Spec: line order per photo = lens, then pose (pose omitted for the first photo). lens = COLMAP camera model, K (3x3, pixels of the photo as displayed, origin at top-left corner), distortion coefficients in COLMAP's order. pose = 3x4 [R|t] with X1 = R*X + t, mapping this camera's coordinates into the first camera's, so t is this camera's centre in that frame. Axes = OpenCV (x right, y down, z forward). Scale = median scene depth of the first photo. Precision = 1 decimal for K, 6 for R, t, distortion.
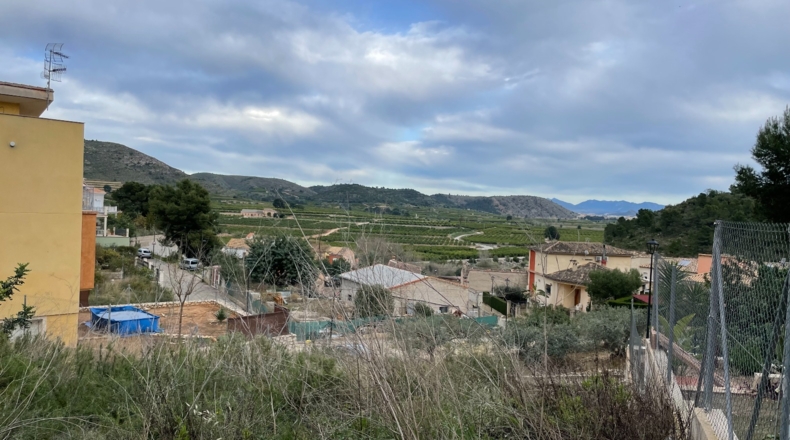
lens RADIAL K [[597.6, 0, 396.8], [0, 597.6, 222.9], [0, 0, 1]] dist [0.090186, -0.127107]
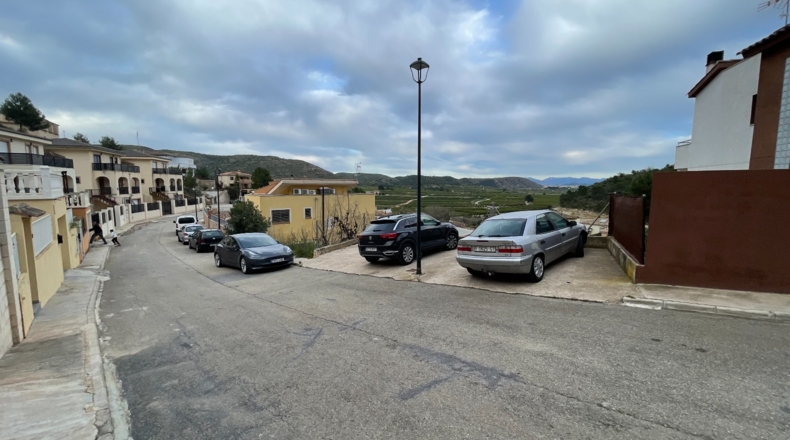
lens RADIAL K [[318.1, 0, 397.3], [0, 318.1, 217.8], [0, 0, 1]] dist [-0.006716, 0.002766]
pose [[0.990075, -0.025188, -0.138262, -0.026698], [0.035060, 0.996970, 0.069435, -0.020137], [0.136094, -0.073593, 0.987959, -0.063454]]
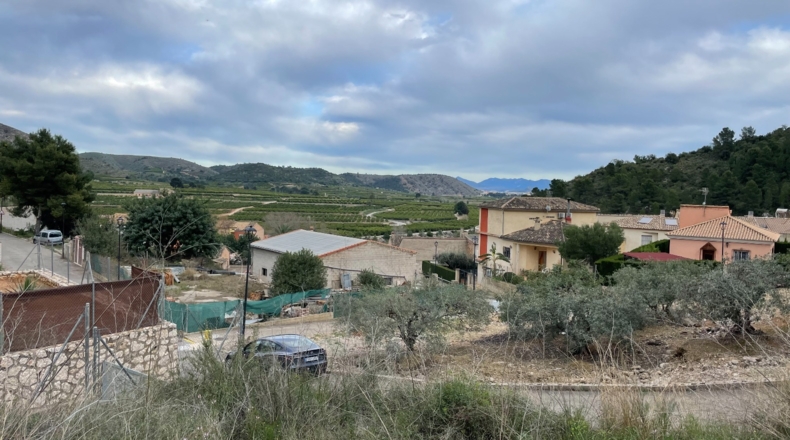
lens RADIAL K [[597.6, 0, 395.7], [0, 597.6, 213.2], [0, 0, 1]] dist [0.090186, -0.127107]
pose [[0.988365, -0.021185, 0.150620, -0.011285], [0.018563, 0.999651, 0.018795, 0.016245], [-0.150966, -0.015781, 0.988413, 0.088367]]
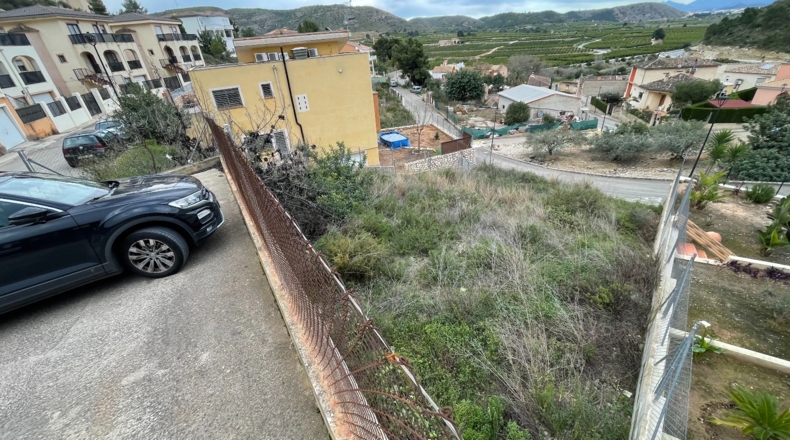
lens RADIAL K [[318.1, 0, 397.2], [0, 318.1, 217.6], [0, 0, 1]] dist [-0.006716, 0.002766]
pose [[0.928047, 0.082656, -0.363175, -0.001352], [0.100521, 0.883302, 0.457901, -0.020357], [0.358641, -0.461461, 0.811437, -0.006431]]
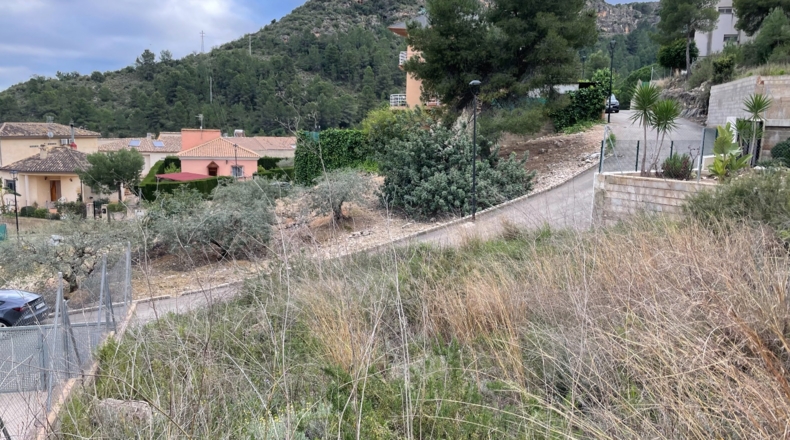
lens RADIAL K [[597.6, 0, 391.2], [0, 597.6, 212.4], [0, 0, 1]] dist [0.090186, -0.127107]
pose [[0.499402, -0.156915, 0.852042, -0.072850], [0.020180, 0.985301, 0.169629, 0.010400], [-0.866135, -0.067519, 0.495228, 0.090623]]
